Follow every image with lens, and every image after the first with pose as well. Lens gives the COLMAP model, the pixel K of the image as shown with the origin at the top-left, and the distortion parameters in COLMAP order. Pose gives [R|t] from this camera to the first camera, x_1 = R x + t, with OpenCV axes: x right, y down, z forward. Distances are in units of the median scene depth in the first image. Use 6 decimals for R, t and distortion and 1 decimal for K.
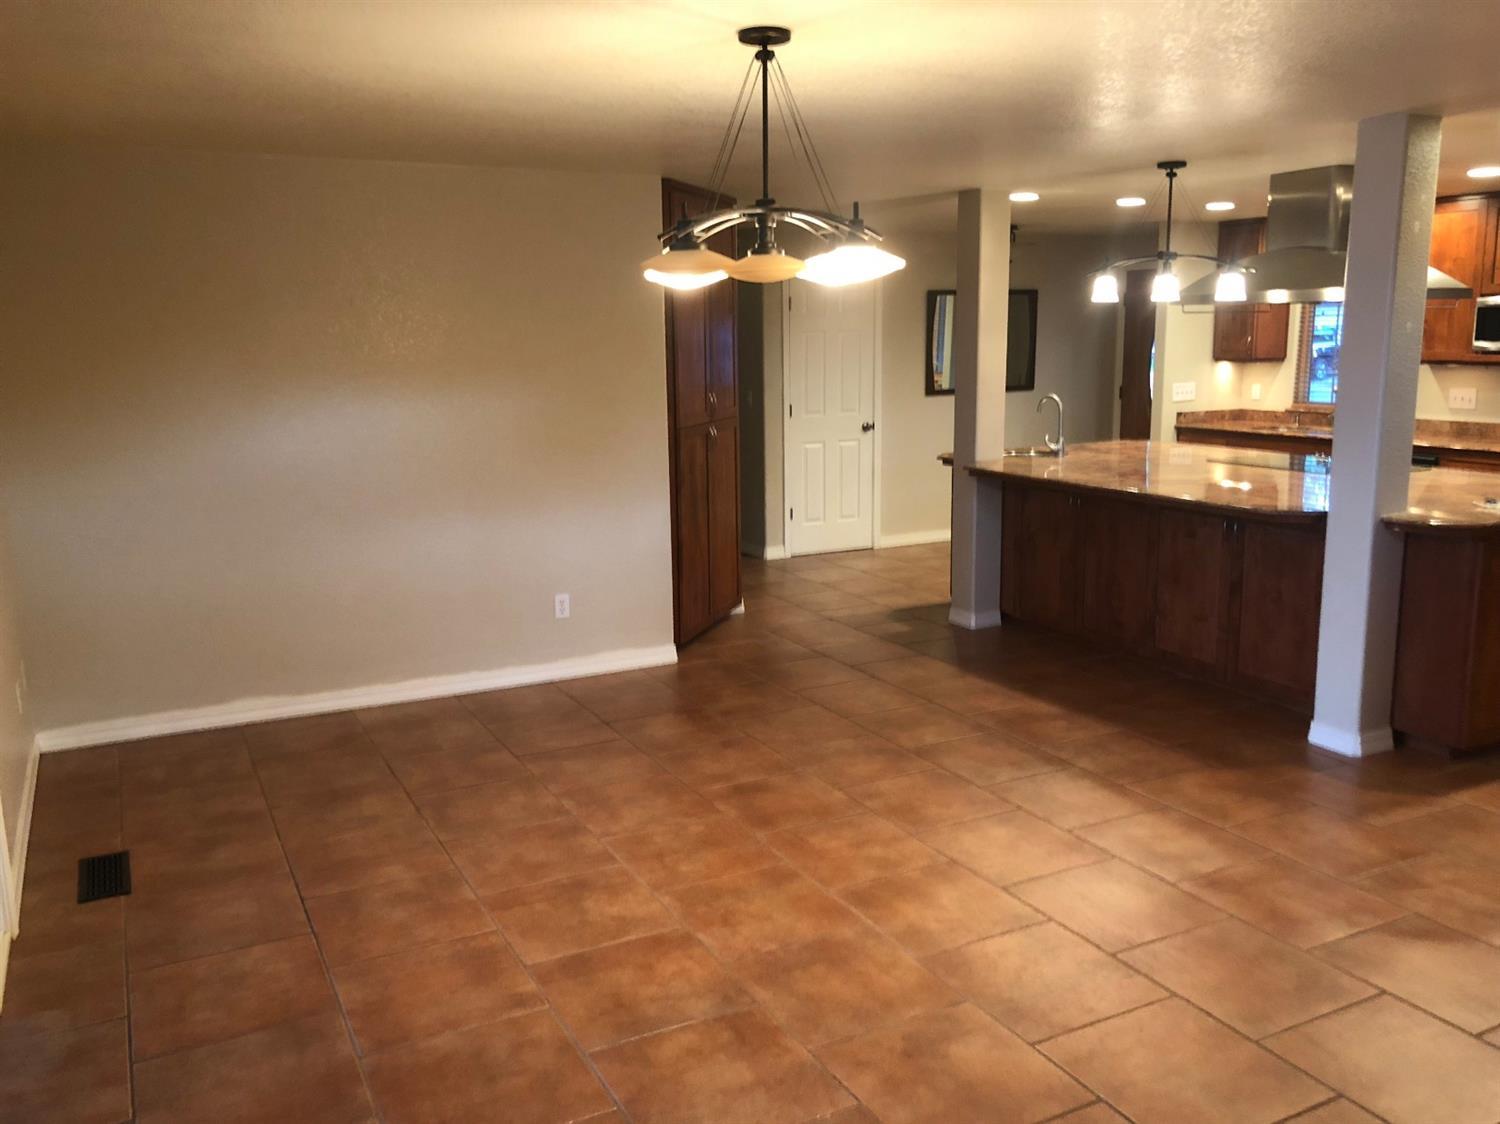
lens RADIAL K [[1231.4, 0, 750.0], [0, 1231.4, 562.0], [0, 0, 1]] dist [0.003104, 0.005461]
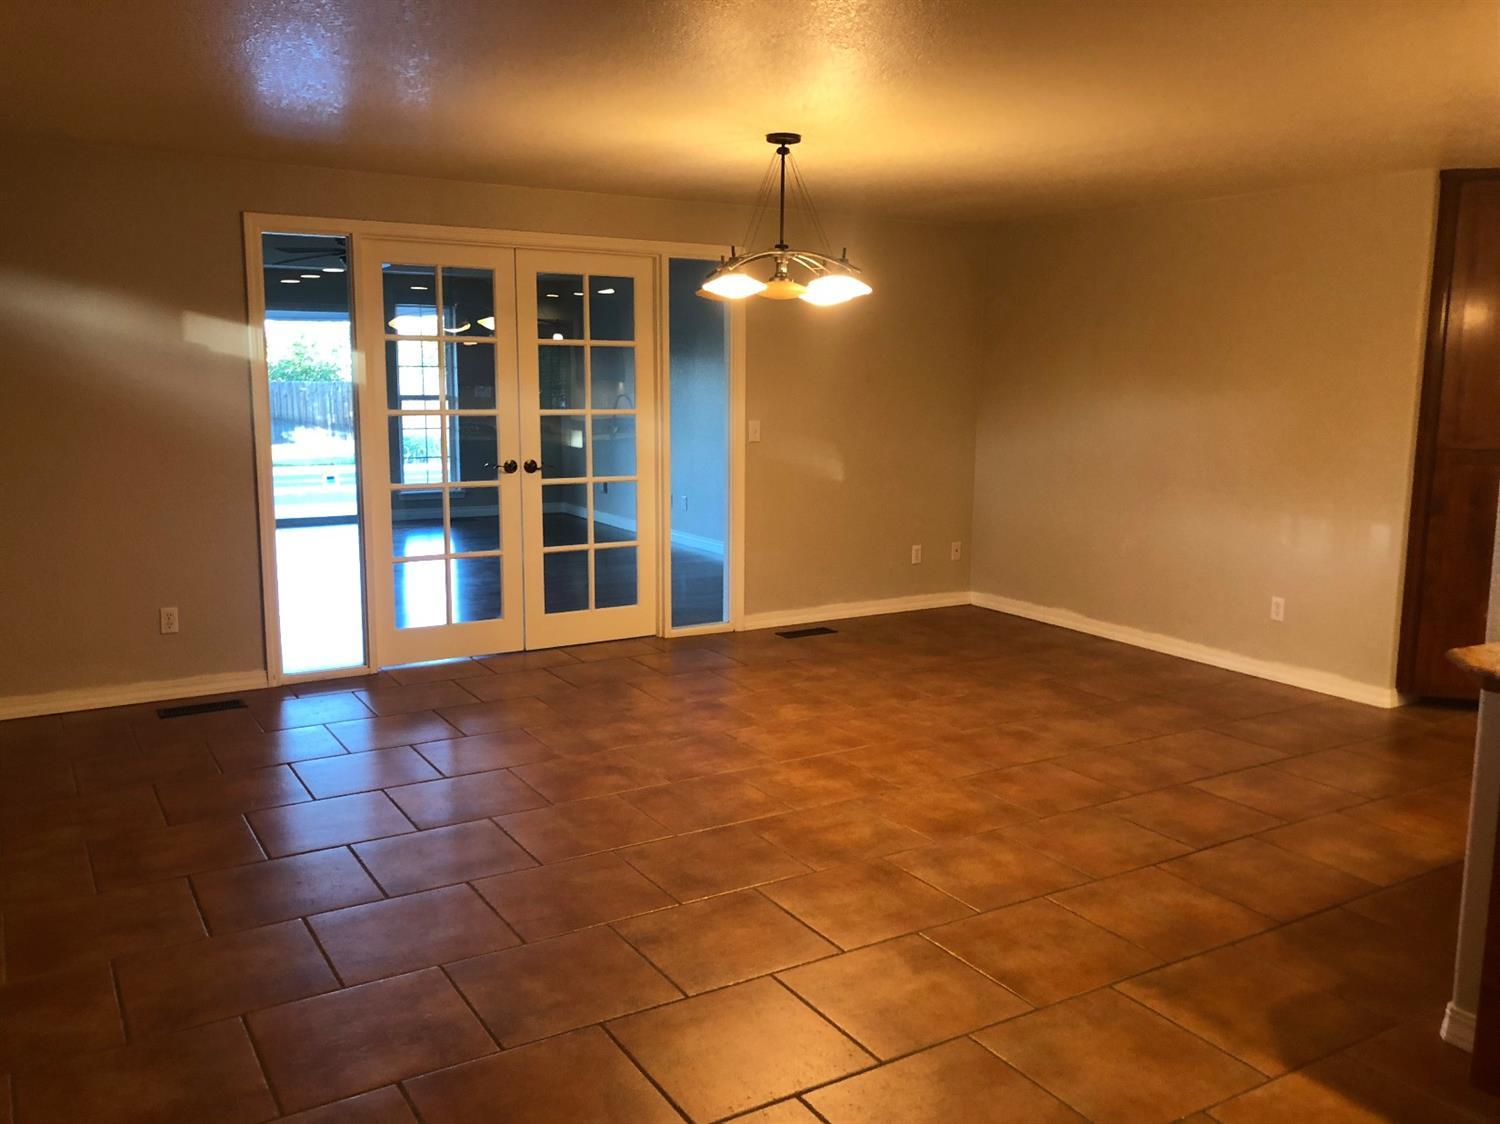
lens RADIAL K [[1240.1, 0, 750.0], [0, 1240.1, 562.0], [0, 0, 1]] dist [0.042974, -0.079995]
pose [[0.060228, 0.164631, -0.984515, 0.911393], [-0.190721, 0.970032, 0.150542, -0.080887], [0.979795, 0.178701, 0.089821, 0.516250]]
